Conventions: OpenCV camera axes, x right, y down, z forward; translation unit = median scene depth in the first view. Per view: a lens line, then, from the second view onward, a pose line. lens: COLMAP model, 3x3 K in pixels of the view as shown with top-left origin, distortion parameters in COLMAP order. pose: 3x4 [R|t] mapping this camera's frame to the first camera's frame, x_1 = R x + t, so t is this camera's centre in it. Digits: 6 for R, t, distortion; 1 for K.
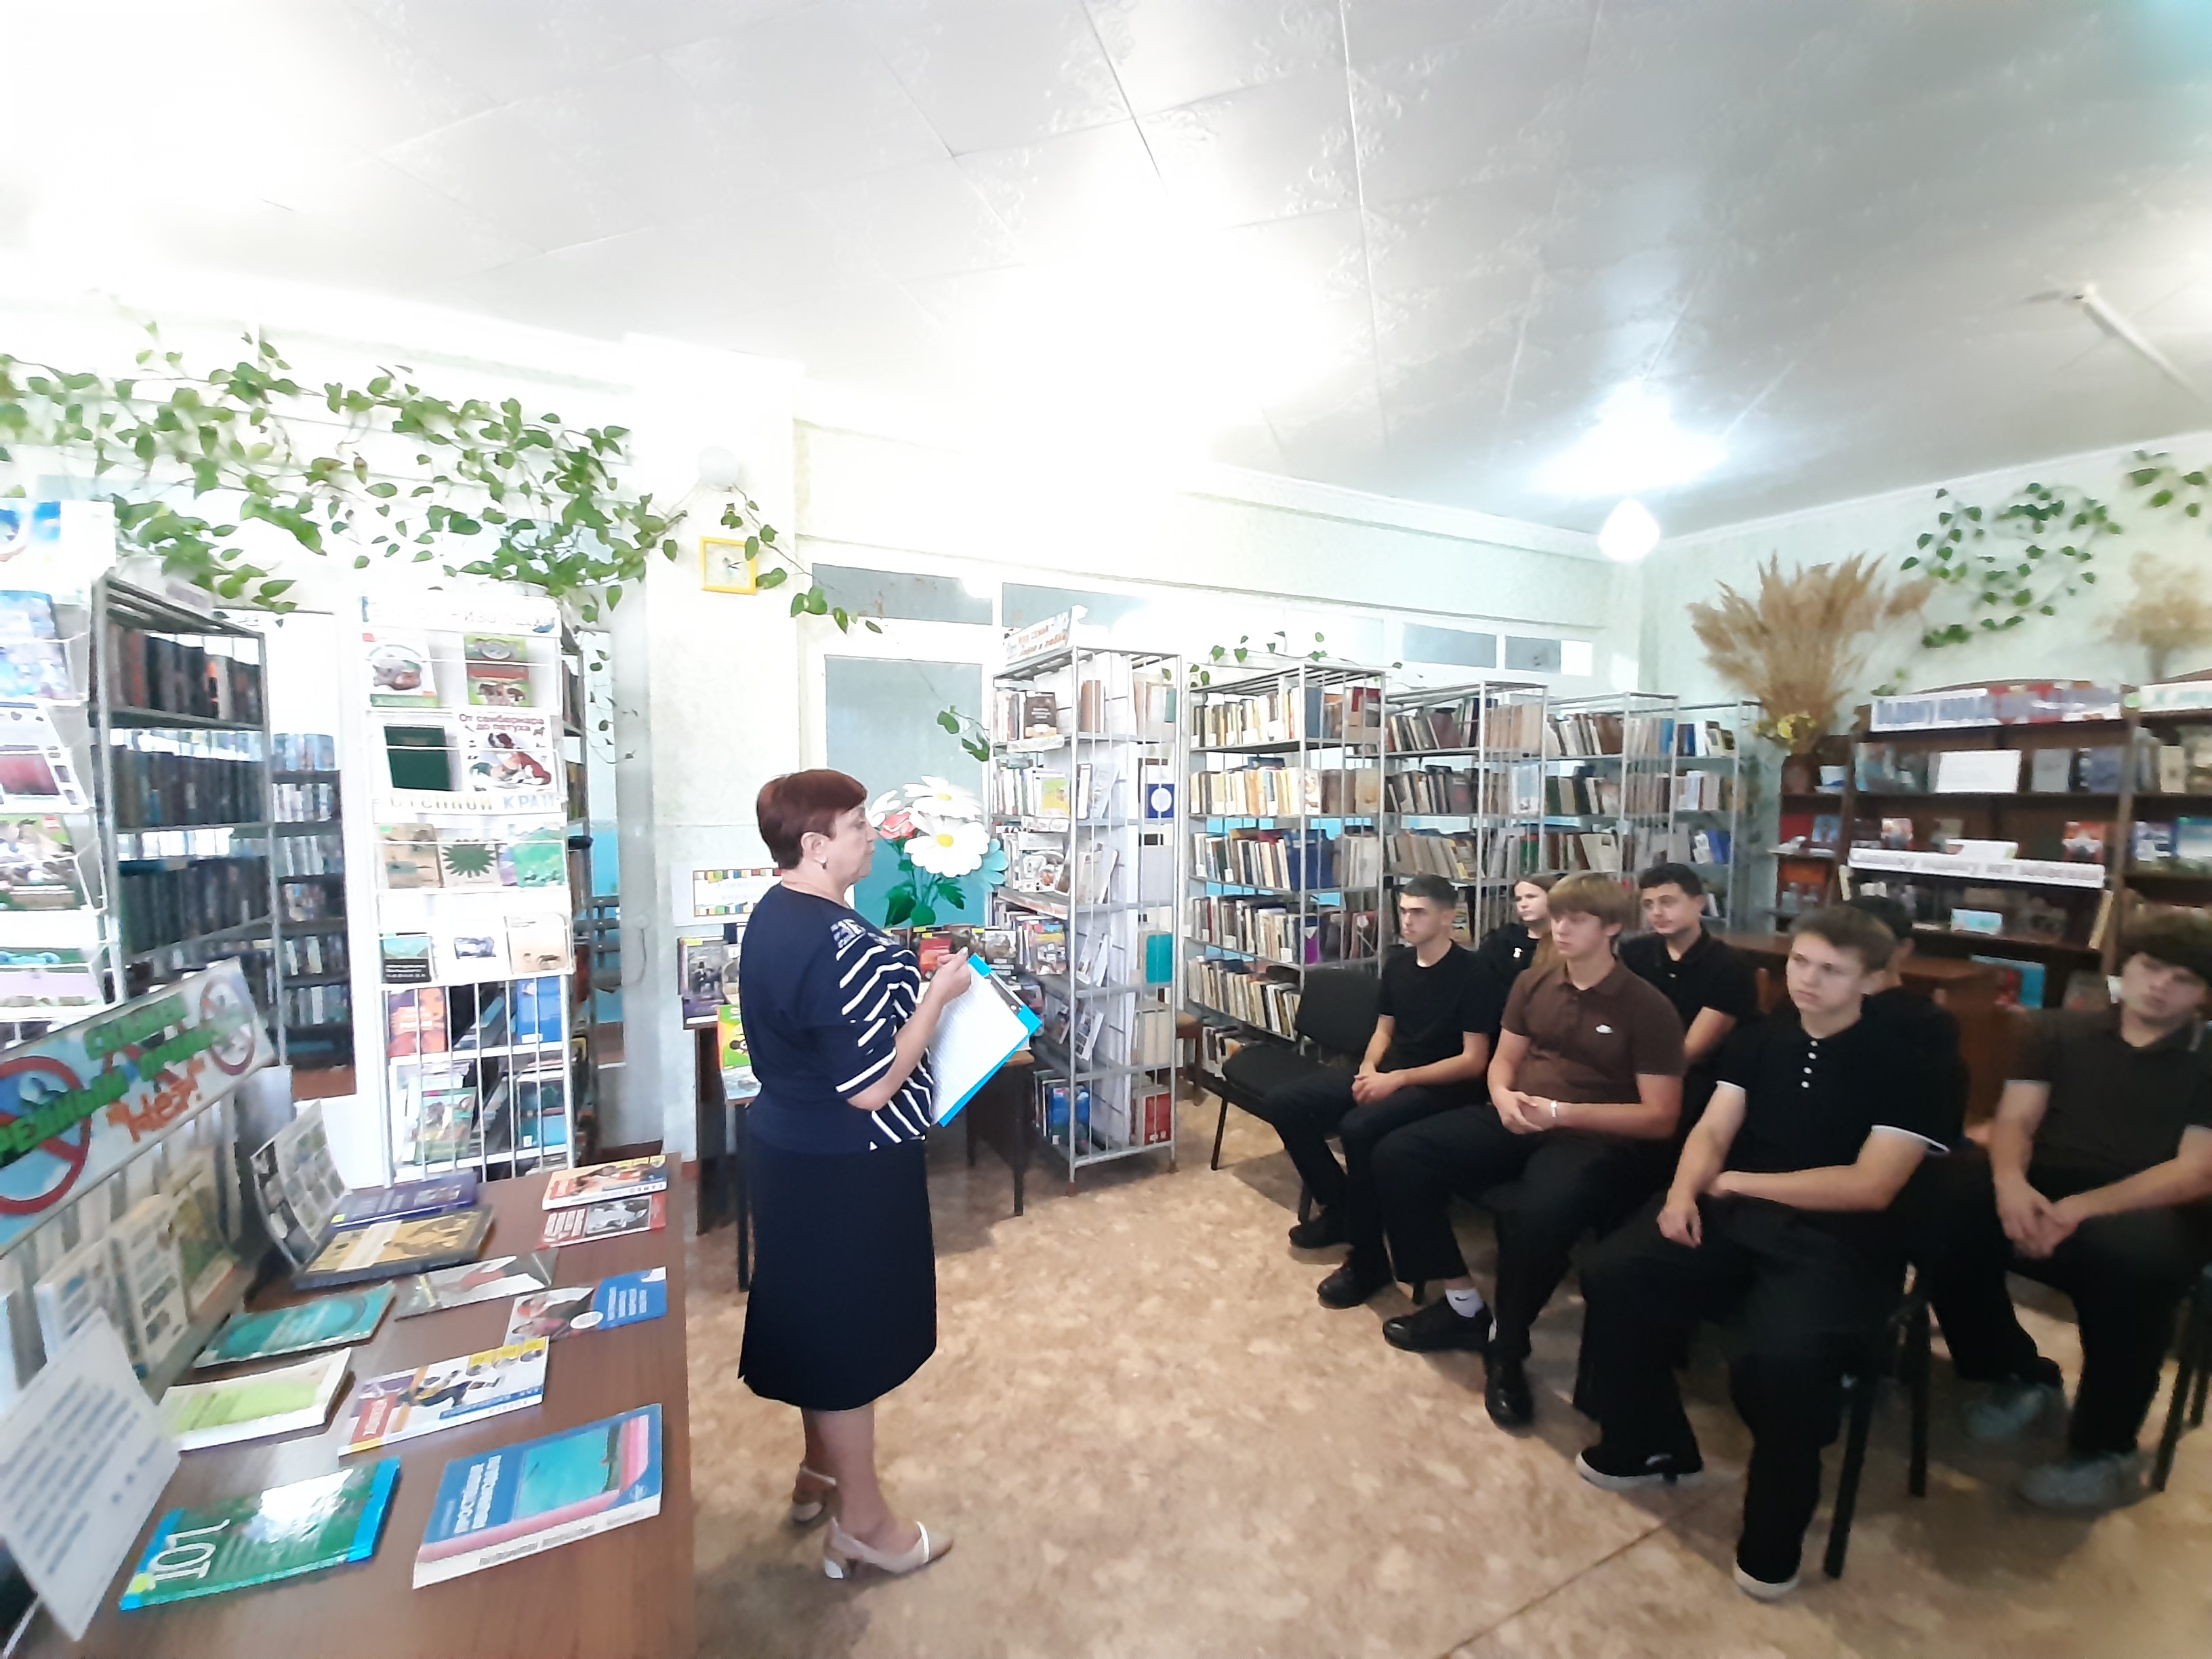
lens RADIAL K [[882.8, 0, 1098.6], [0, 882.8, 828.0], [0, 0, 1]] dist [-0.002746, -0.000506]
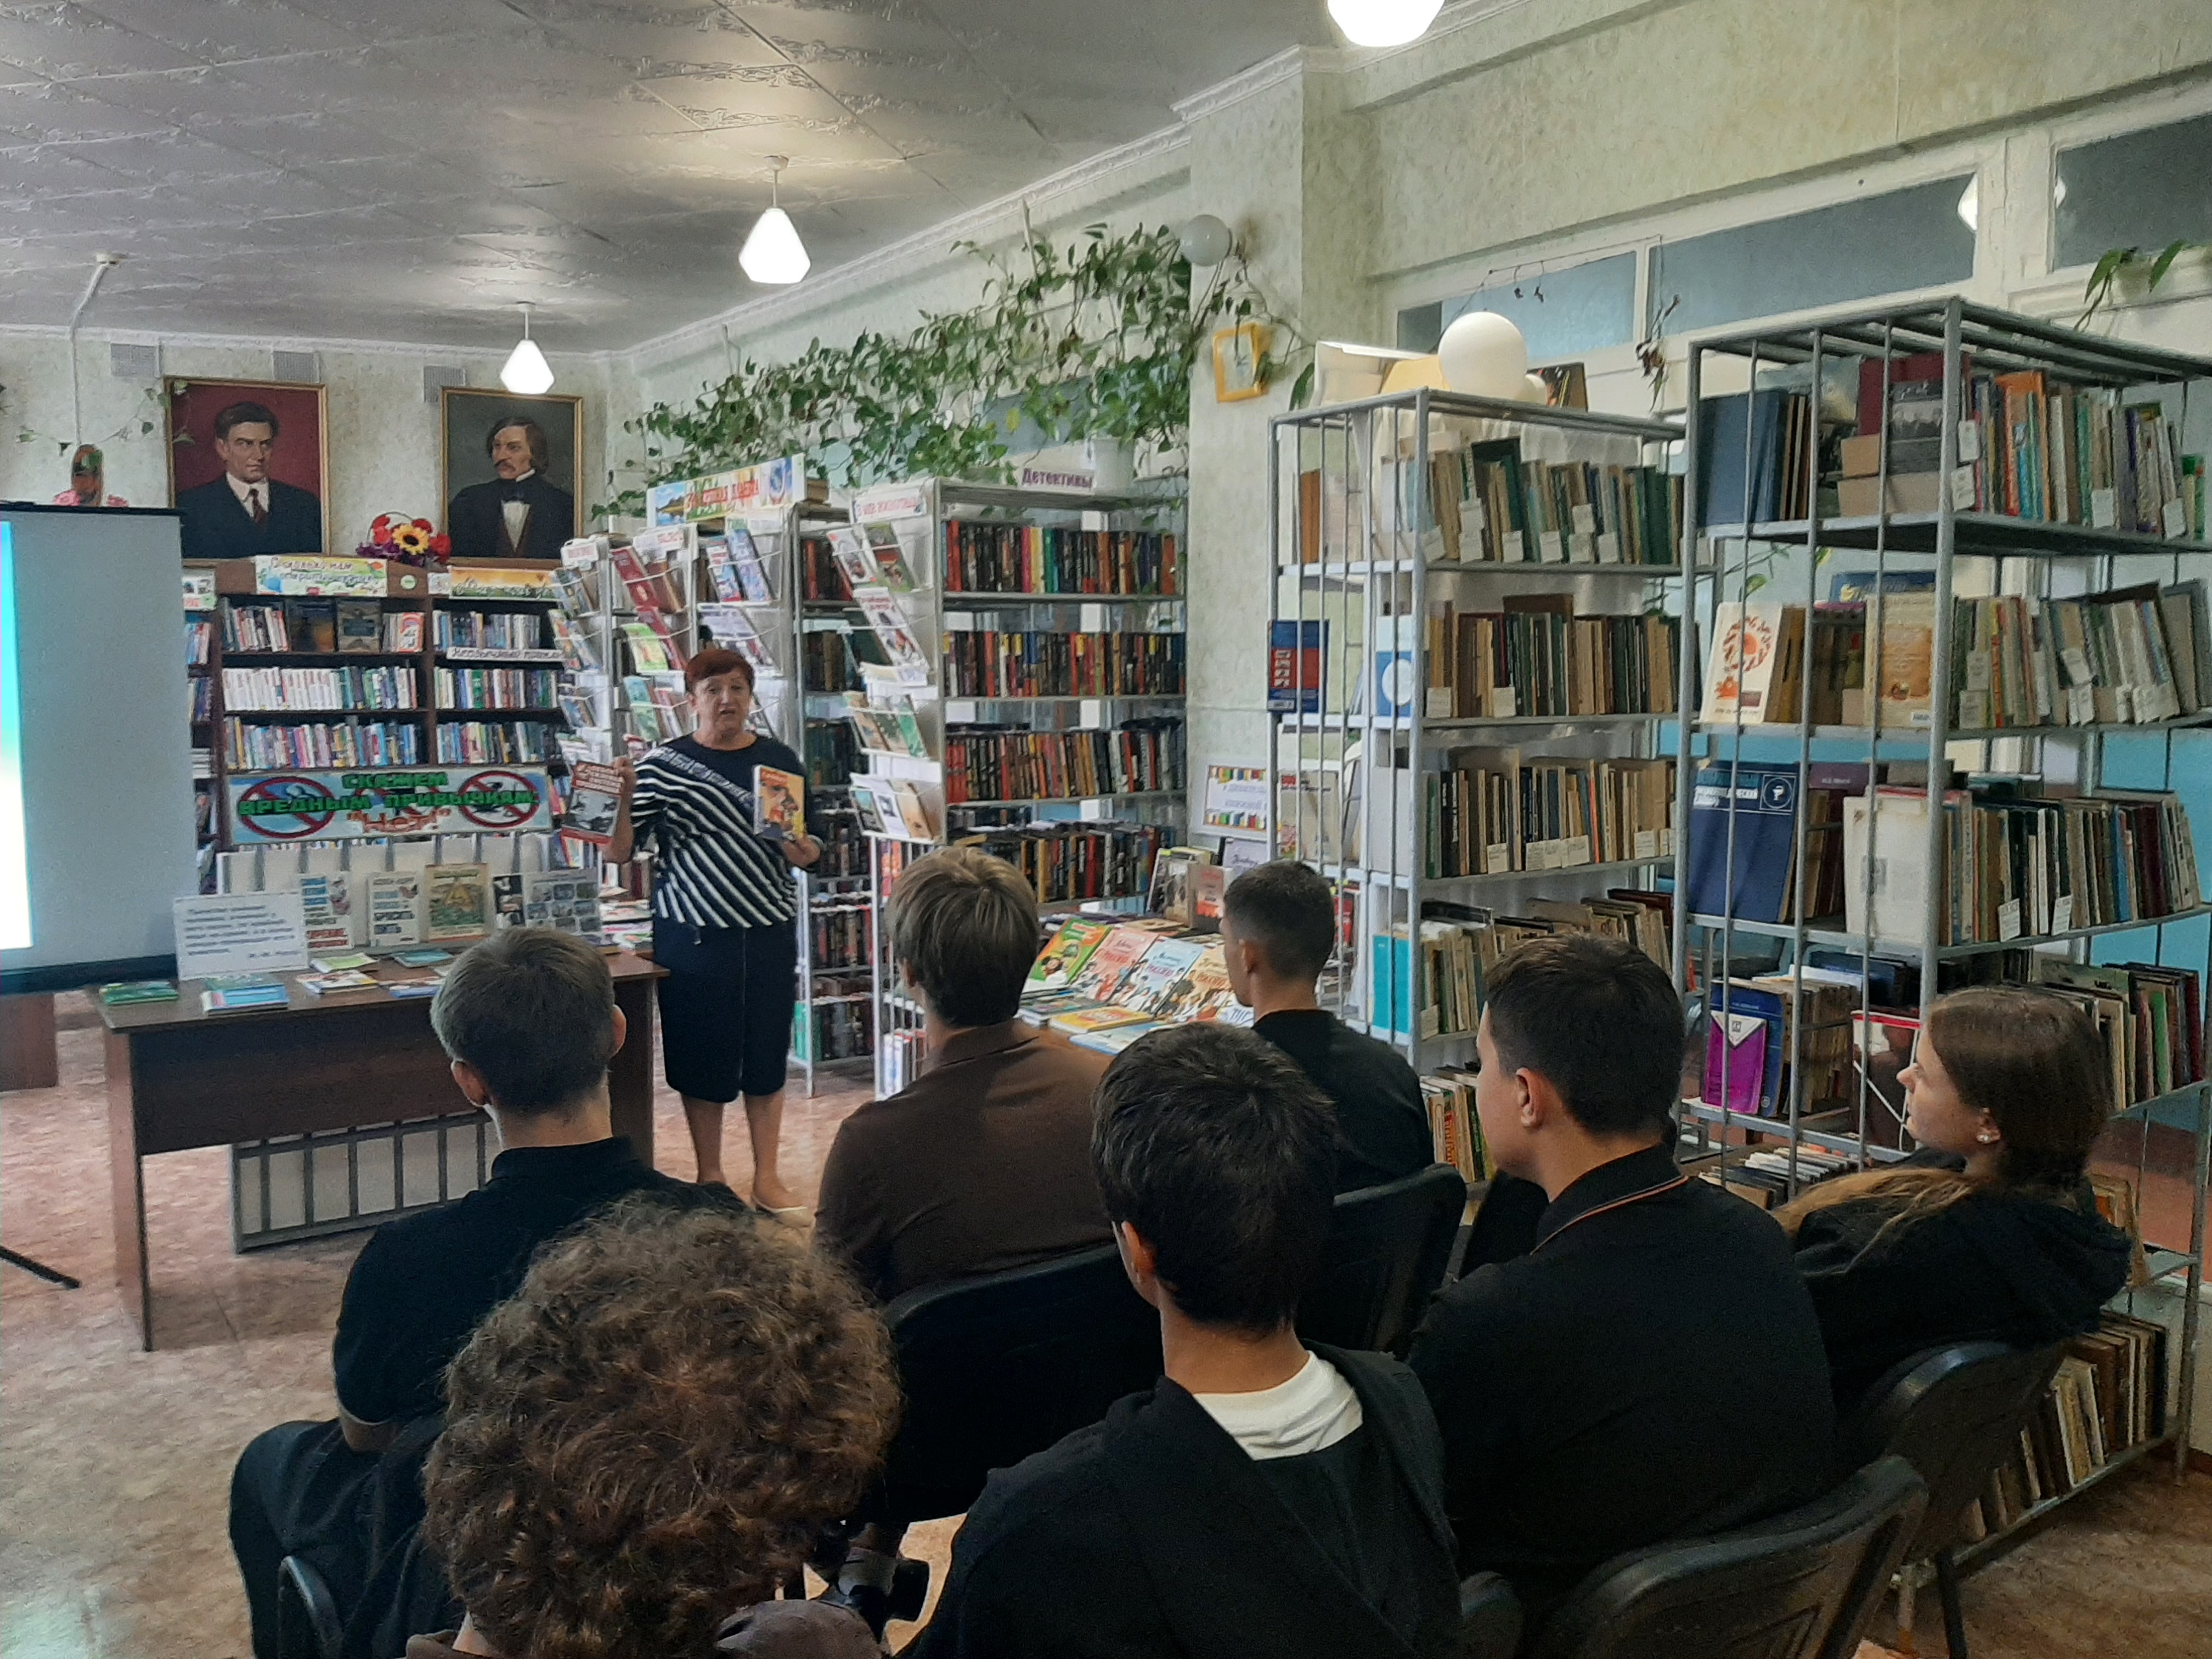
lens RADIAL K [[1709.2, 0, 1108.1], [0, 1709.2, 791.6], [0, 0, 1]] dist [0.082223, -0.154302]
pose [[0.172291, 0.080636, -0.981740, 1.449936], [-0.044985, 0.996248, 0.073933, -0.054245], [0.984018, 0.031426, 0.175272, 0.897247]]
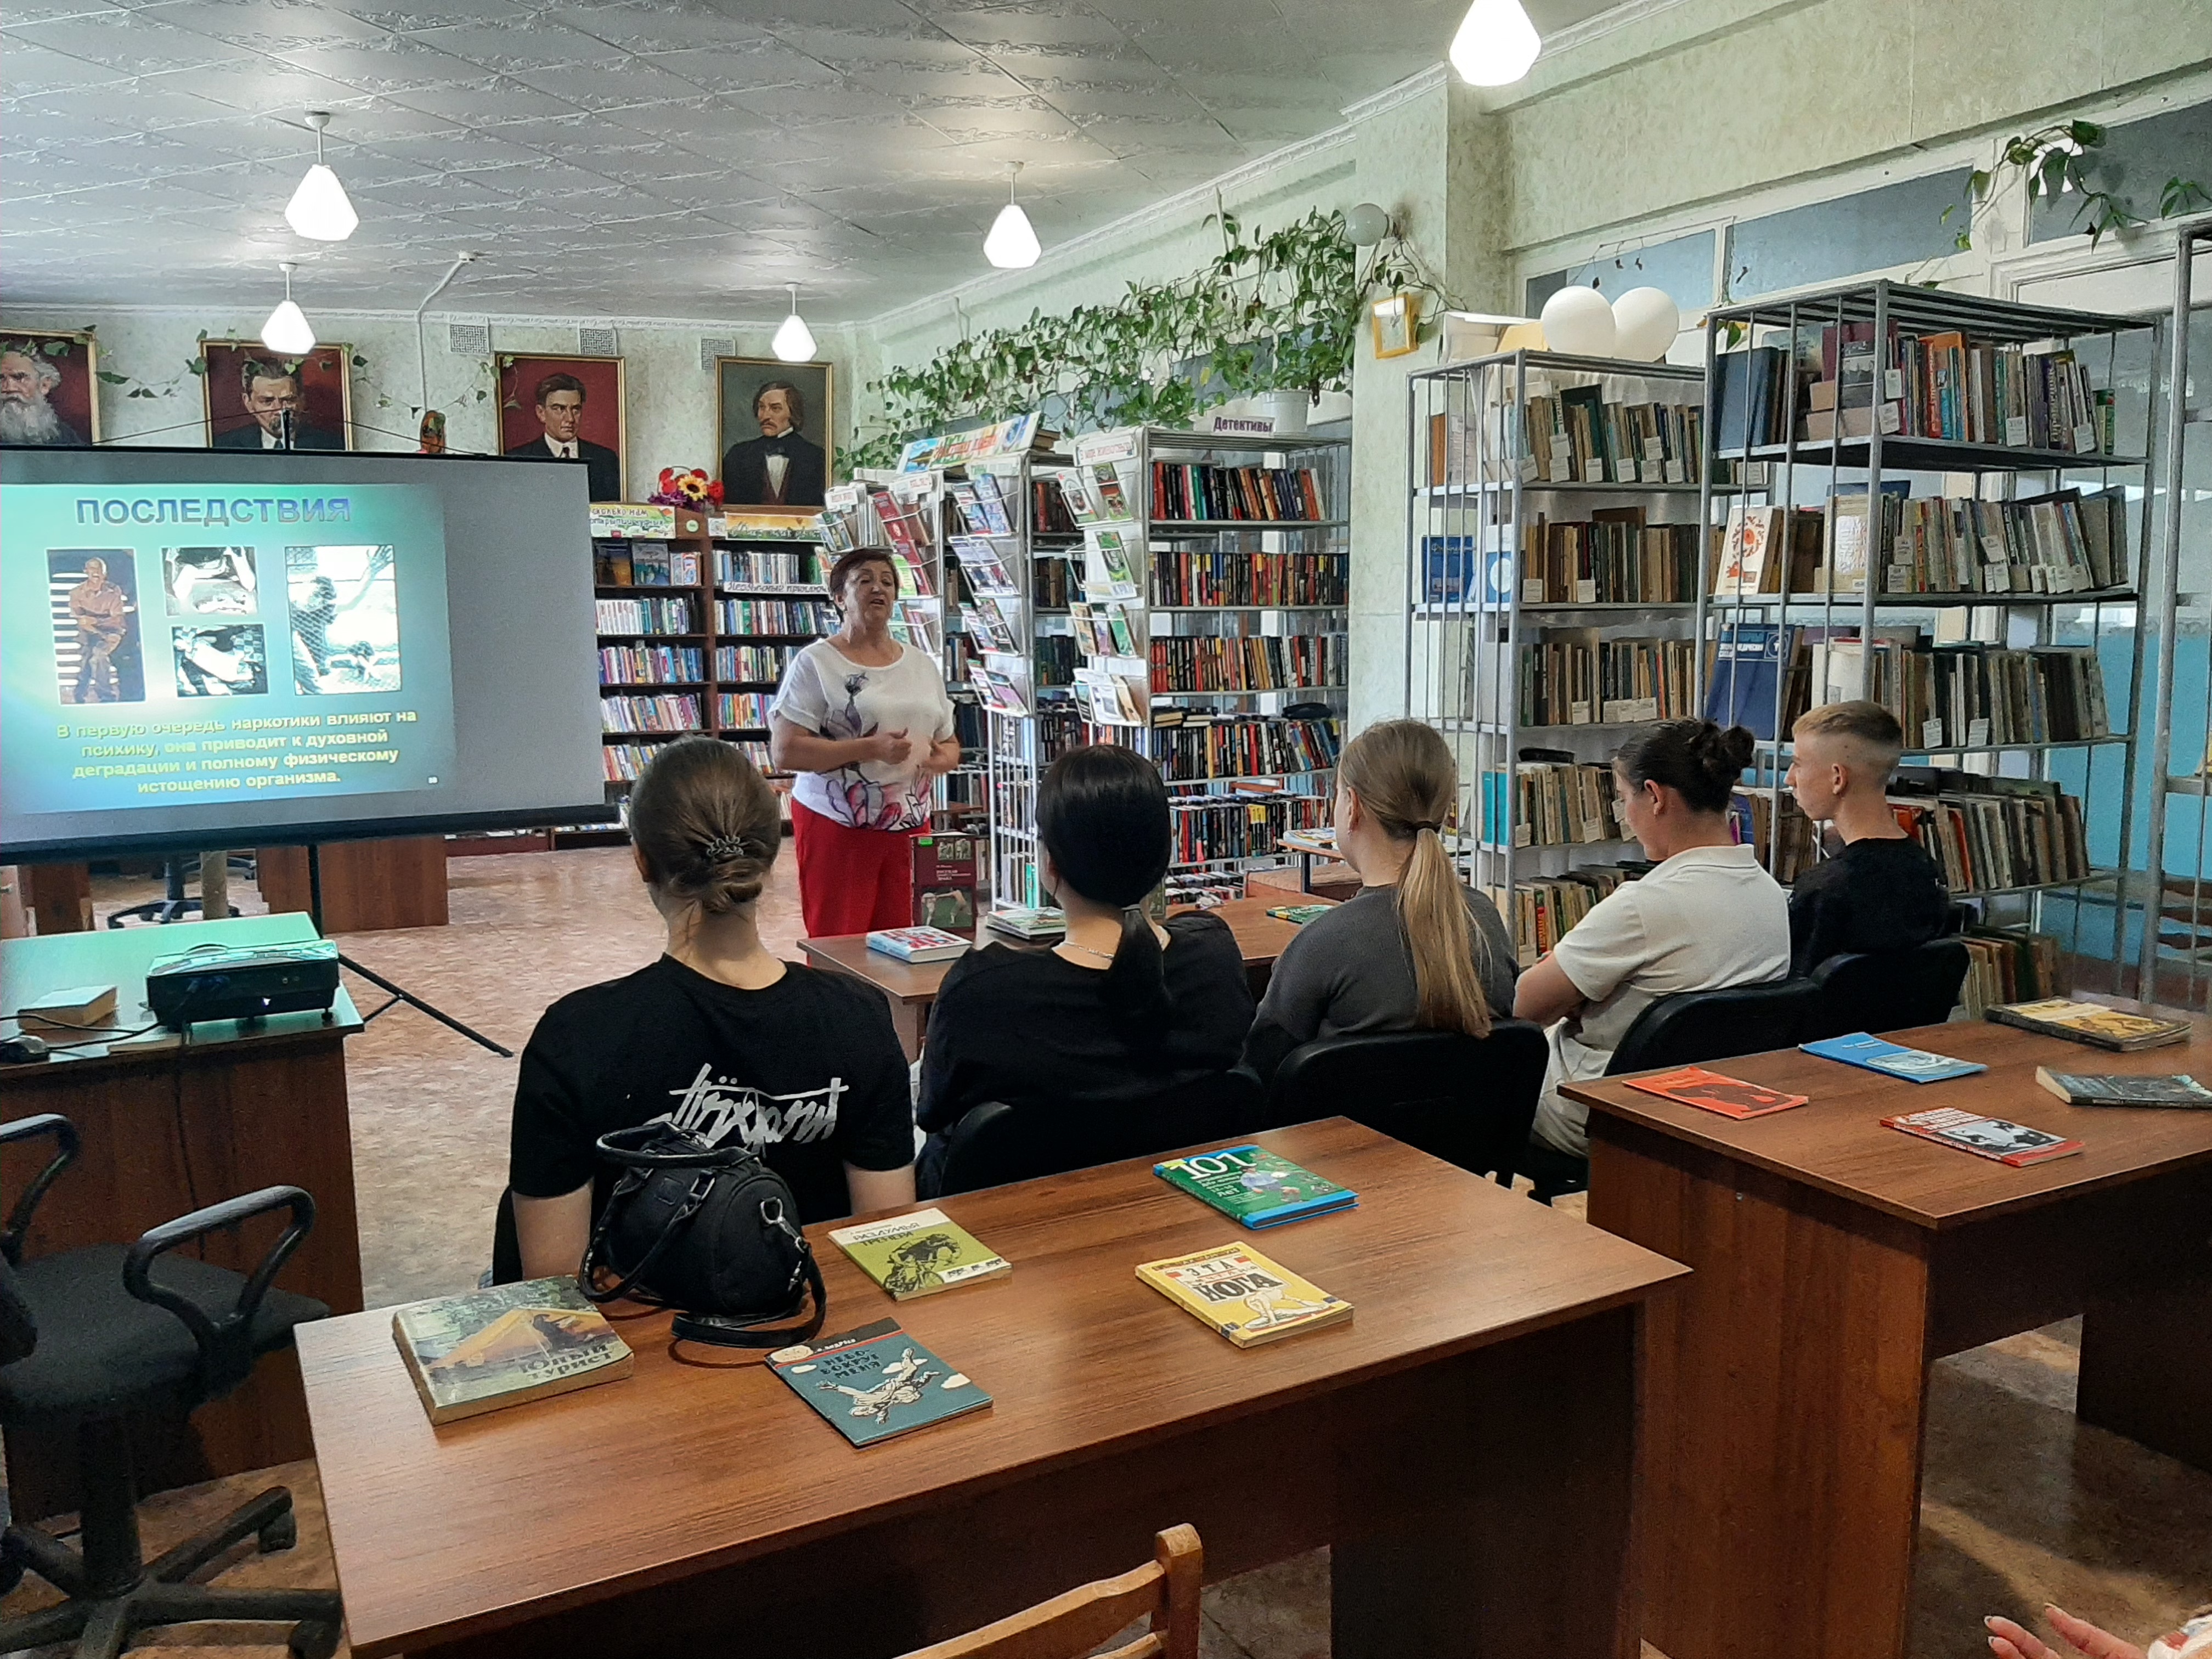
lens RADIAL K [[1702.3, 0, 1117.7], [0, 1702.3, 800.9], [0, 0, 1]] dist [0.085449, -0.175652]
pose [[0.067357, 0.114855, -0.991096, 1.928894], [-0.038222, 0.992920, 0.112469, -0.000663], [0.996997, 0.030306, 0.071270, 0.840053]]
